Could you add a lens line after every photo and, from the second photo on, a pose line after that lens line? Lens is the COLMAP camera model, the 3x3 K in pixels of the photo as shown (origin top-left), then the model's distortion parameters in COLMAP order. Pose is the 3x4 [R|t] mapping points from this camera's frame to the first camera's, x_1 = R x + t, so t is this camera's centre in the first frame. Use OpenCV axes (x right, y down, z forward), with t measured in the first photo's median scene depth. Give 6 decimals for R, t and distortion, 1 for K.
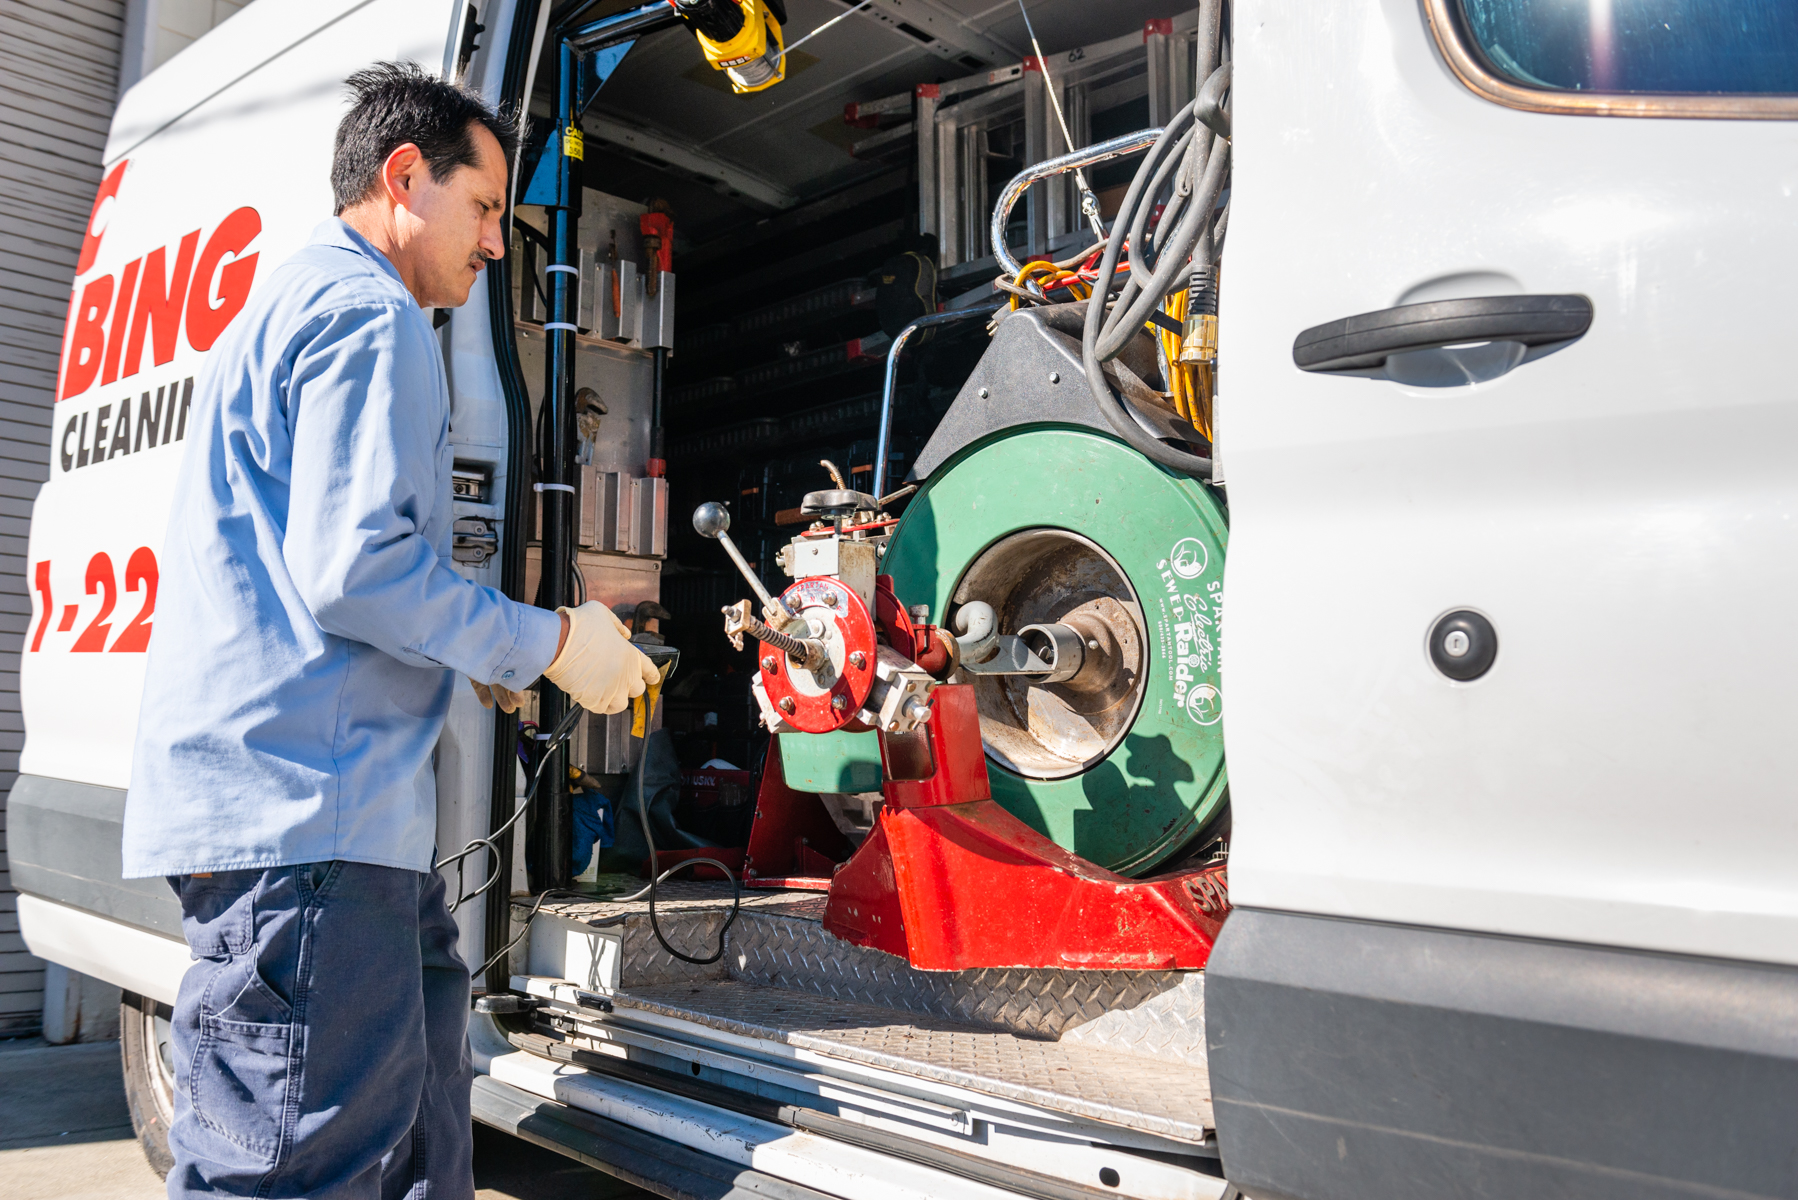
lens RADIAL K [[1548.4, 0, 899.0], [0, 1548.4, 600.0], [0, 0, 1]] dist [-0.006619, -0.004639]
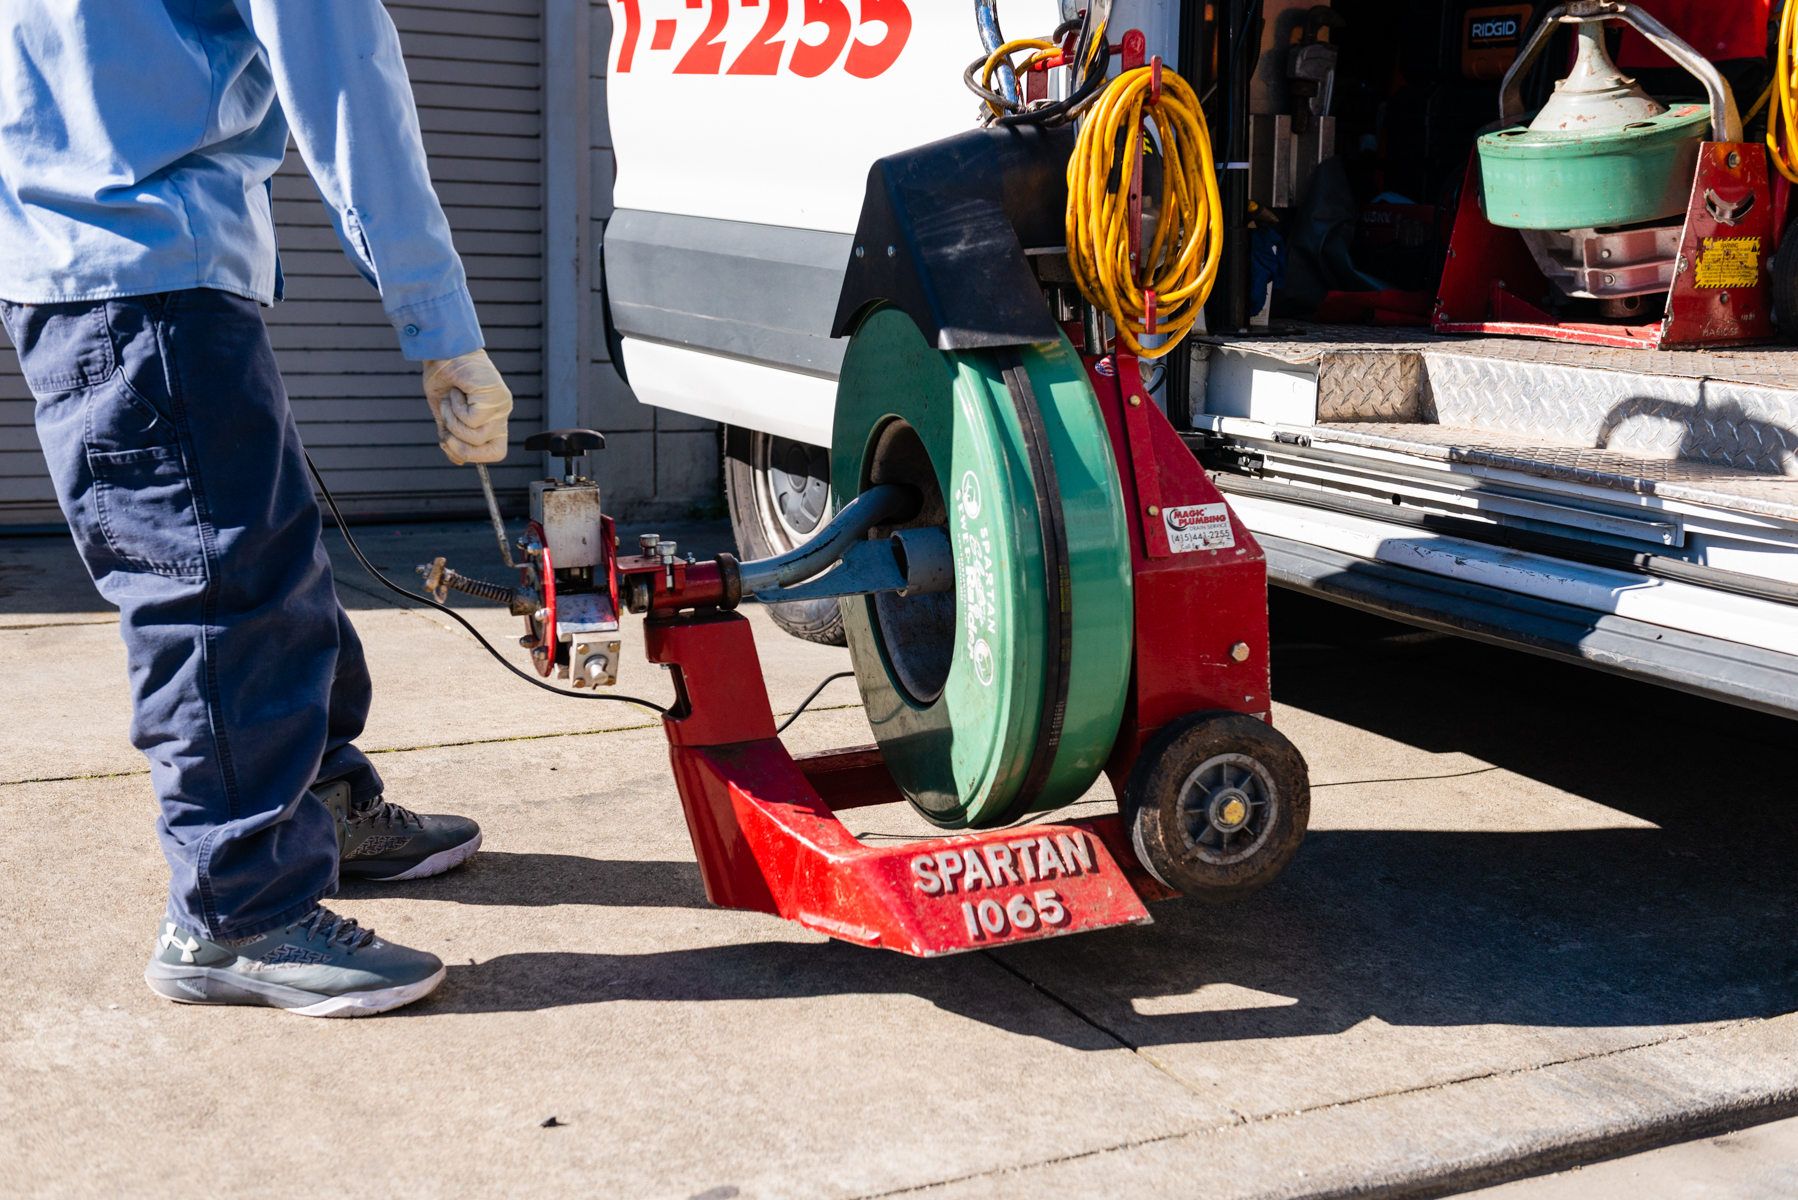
lens RADIAL K [[2299.7, 0, 899.0], [0, 2299.7, 600.0], [0, 0, 1]] dist [-0.000616, -0.032008]
pose [[0.959468, 0.050292, -0.277295, -0.015991], [0.027252, 0.962779, 0.268912, -0.031274], [0.280498, -0.265569, 0.922385, -0.330965]]
